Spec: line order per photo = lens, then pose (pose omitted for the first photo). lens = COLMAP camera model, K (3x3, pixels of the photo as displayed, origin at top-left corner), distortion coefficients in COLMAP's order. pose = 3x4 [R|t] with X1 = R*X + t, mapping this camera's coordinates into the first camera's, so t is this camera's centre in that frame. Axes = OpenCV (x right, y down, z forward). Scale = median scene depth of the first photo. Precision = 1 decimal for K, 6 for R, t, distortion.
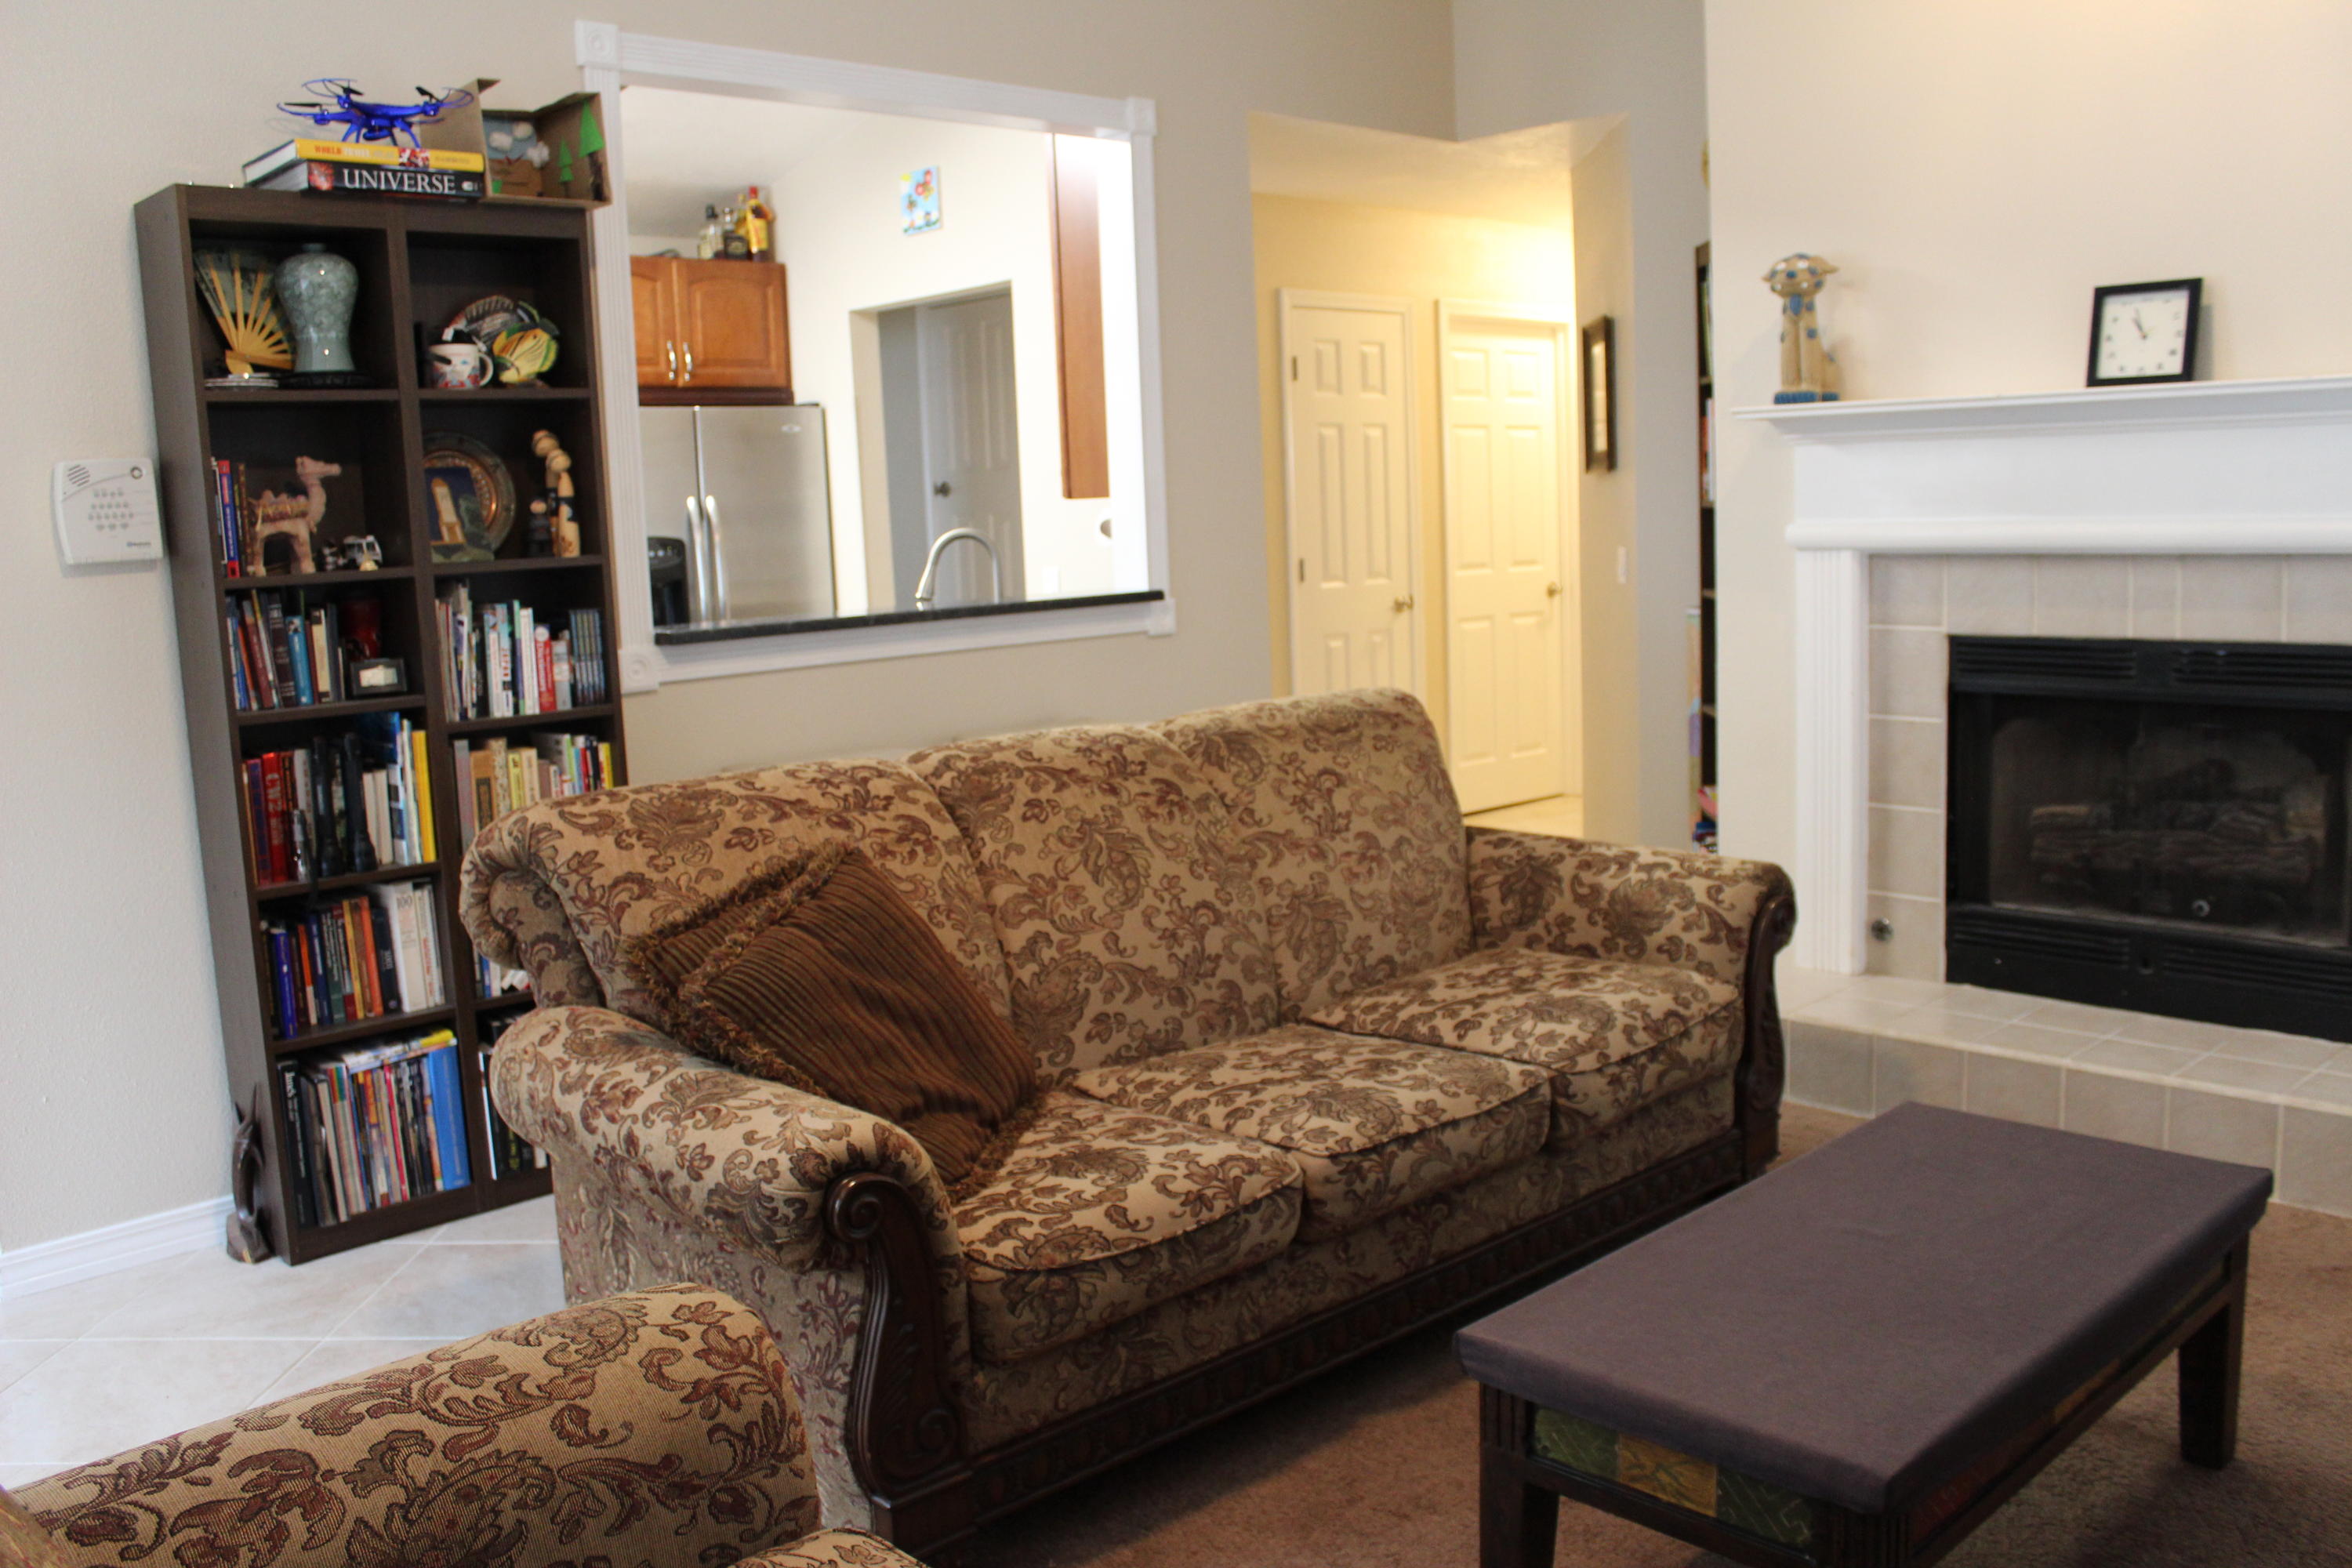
lens RADIAL K [[1995.5, 0, 1176.0], [0, 1995.5, 784.0], [0, 0, 1]] dist [-0.172800, 0.155851]
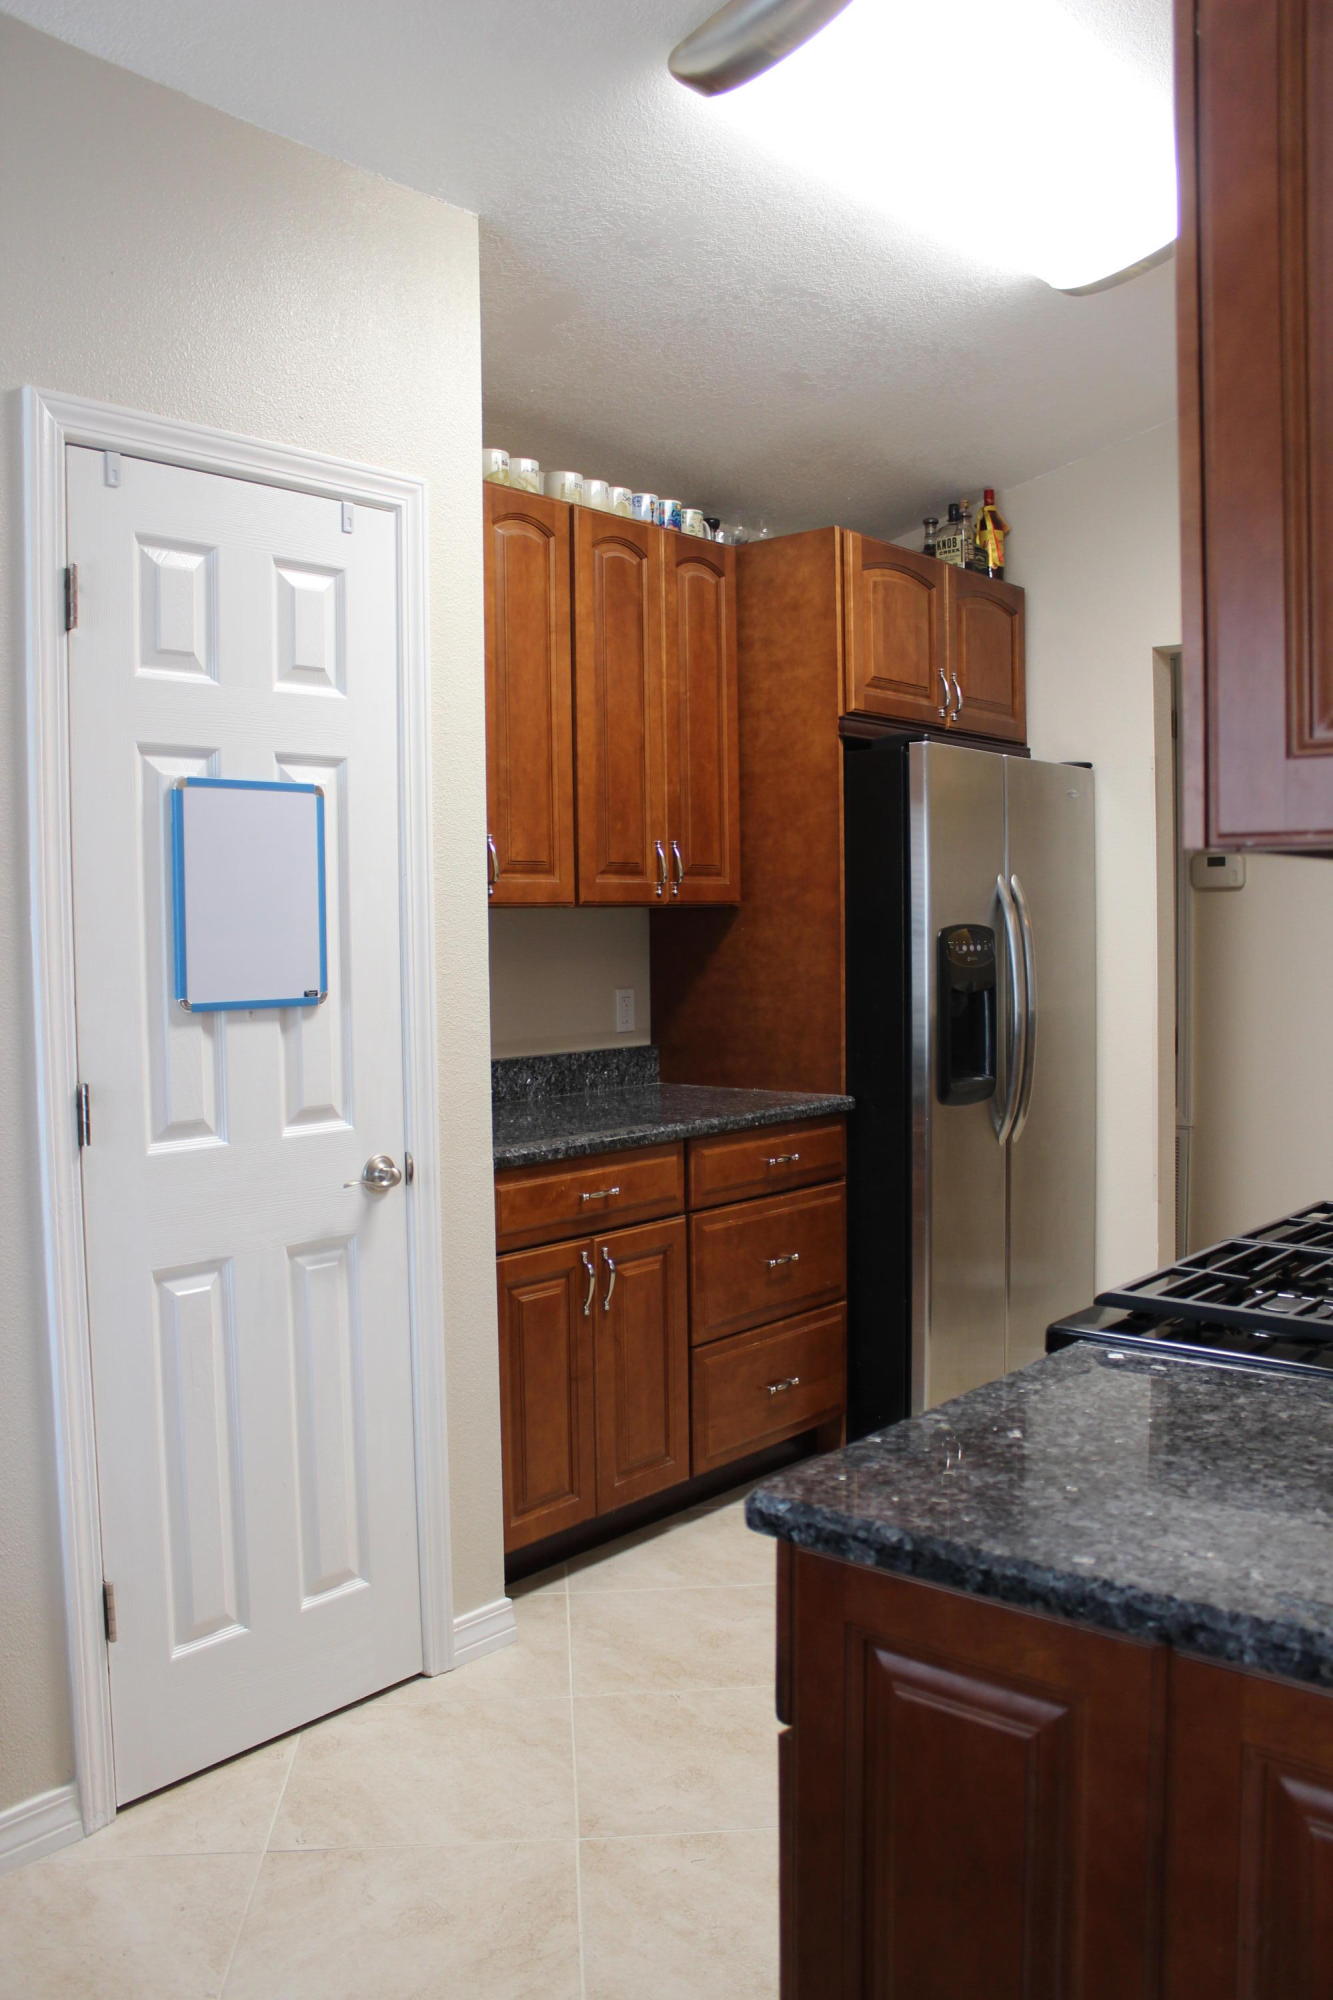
lens RADIAL K [[1649.2, 0, 666.5], [0, 1649.2, 1000.0], [0, 0, 1]] dist [-0.164580, 0.150208]
pose [[0.993713, 0.026787, 0.108701, -0.833951], [-0.016274, 0.995202, -0.096476, -0.070433], [-0.110764, 0.094100, 0.989382, 0.782575]]
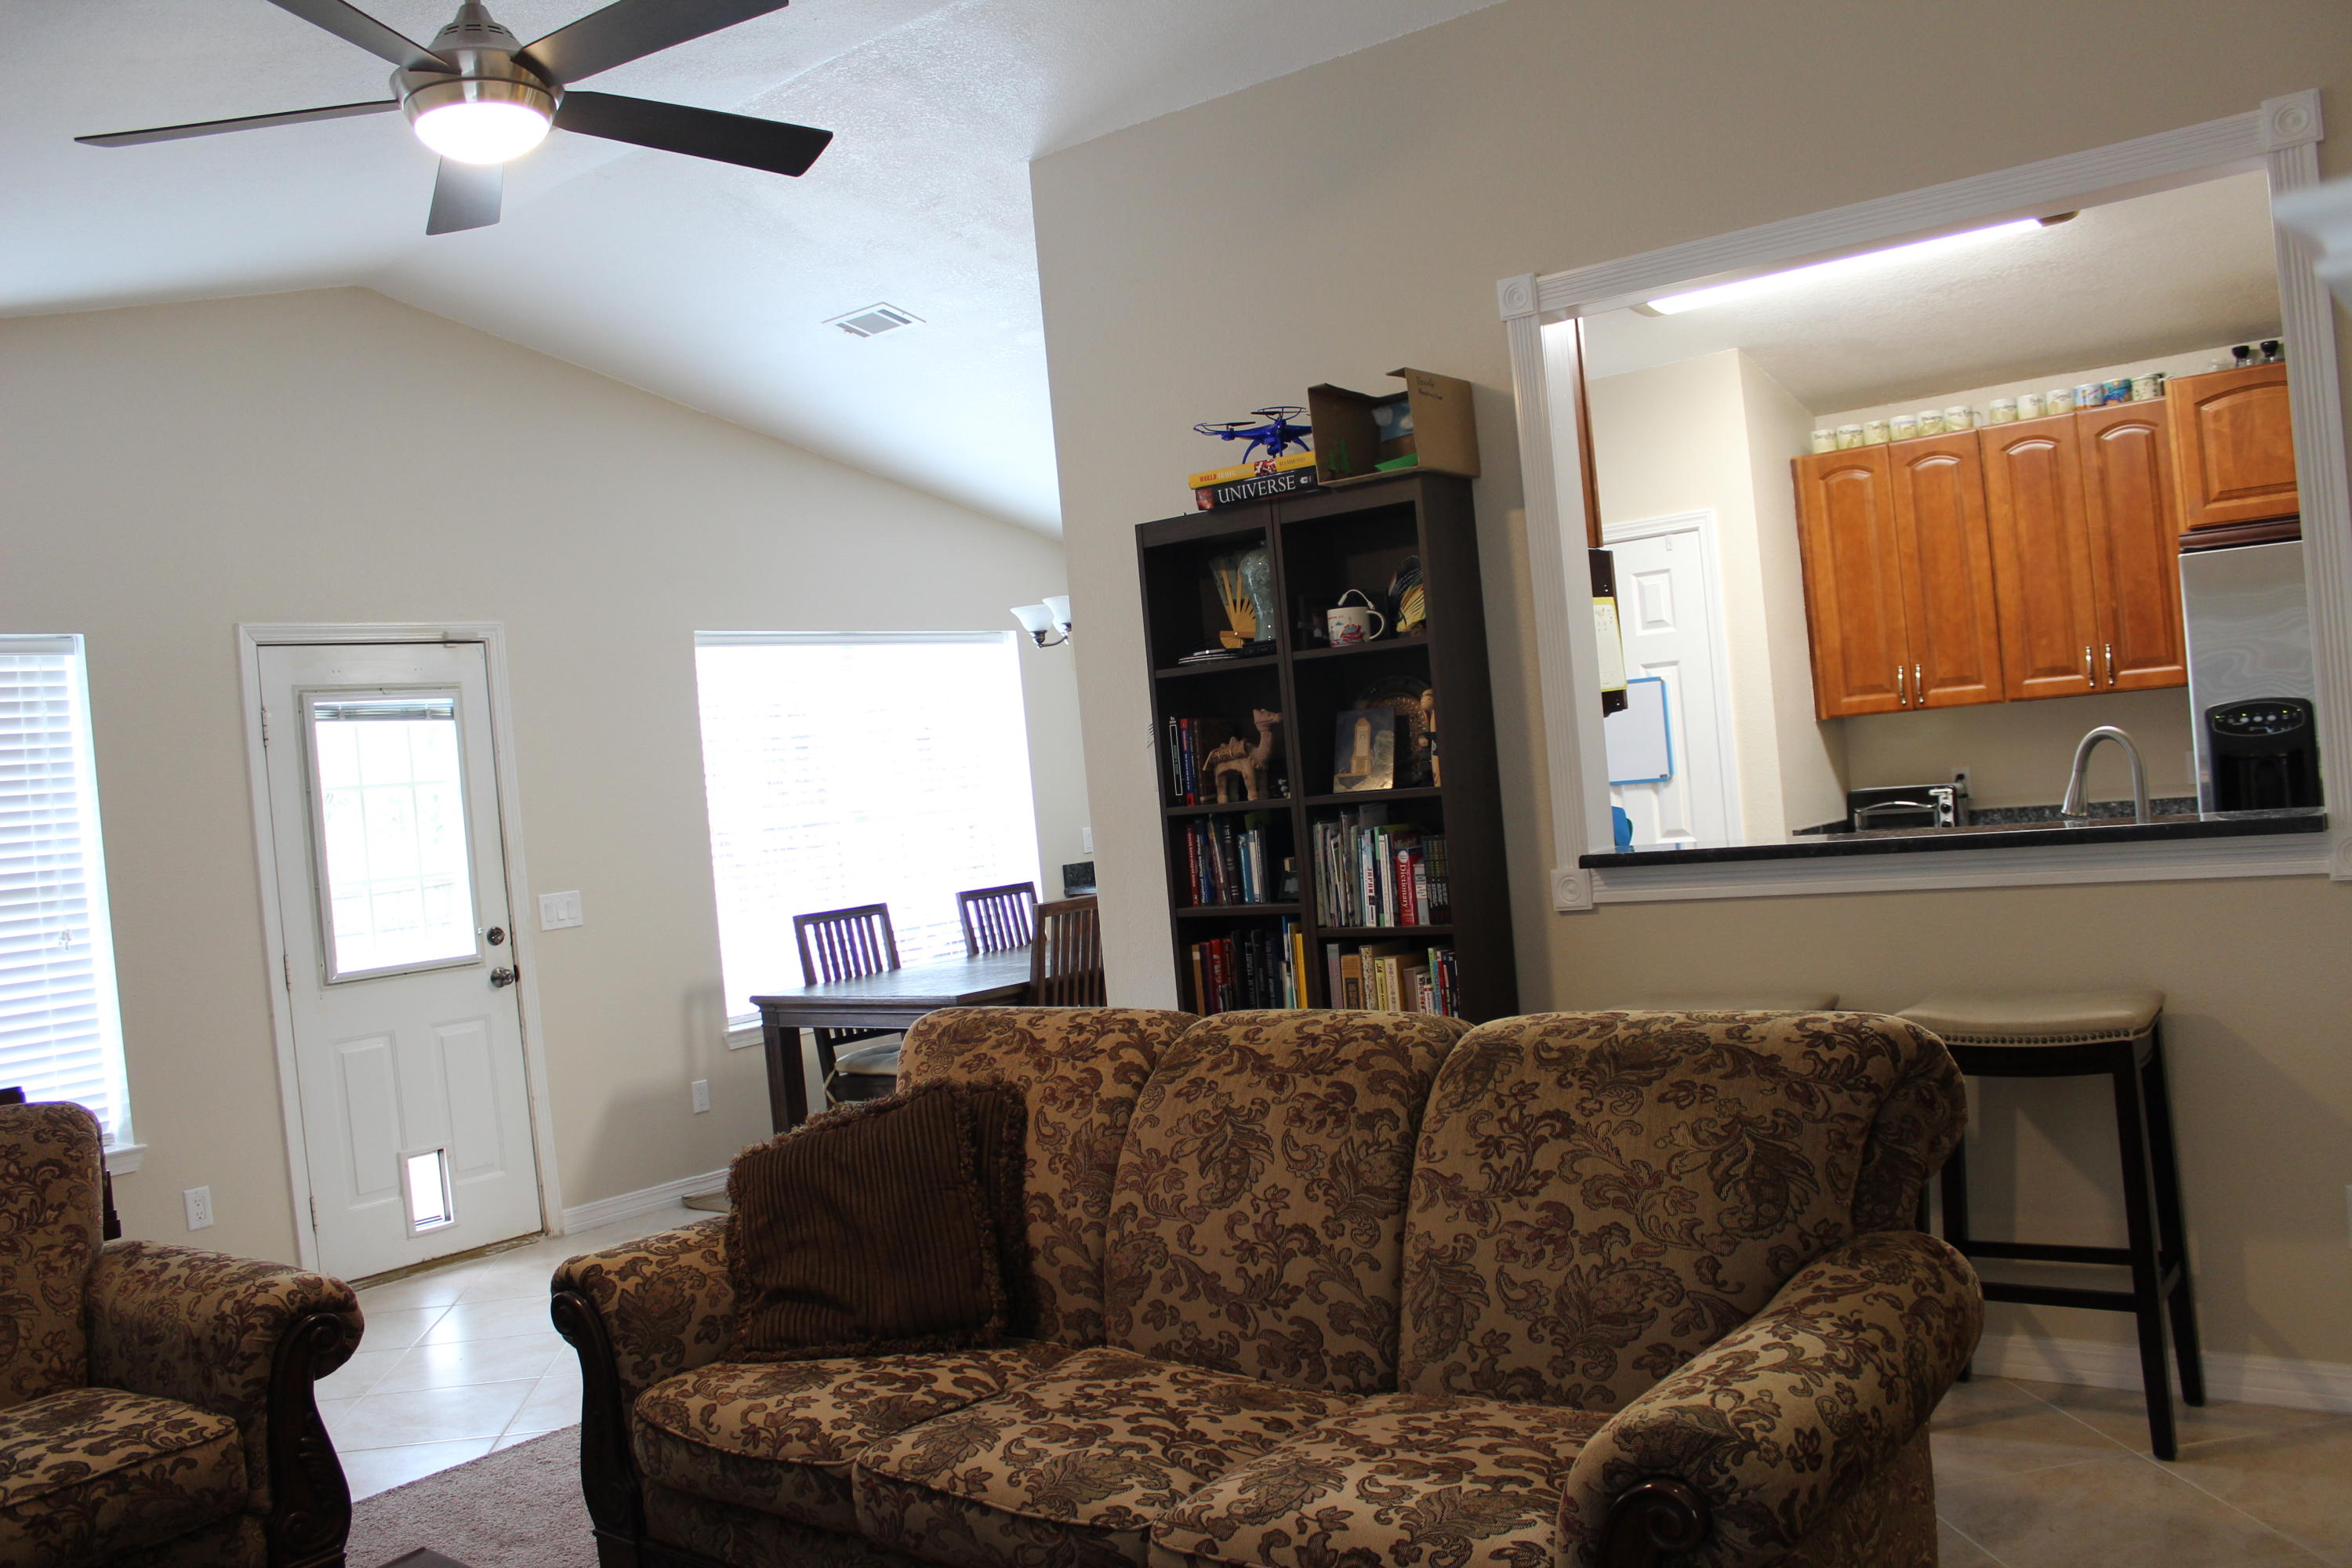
lens RADIAL K [[1939.5, 0, 1186.8], [0, 1939.5, 783.1], [0, 0, 1]] dist [-0.164580, 0.150208]
pose [[0.162245, 0.032806, -0.986205, 0.841908], [-0.055134, 0.998187, 0.024134, -0.156081], [0.985209, 0.050458, 0.163760, 0.784825]]
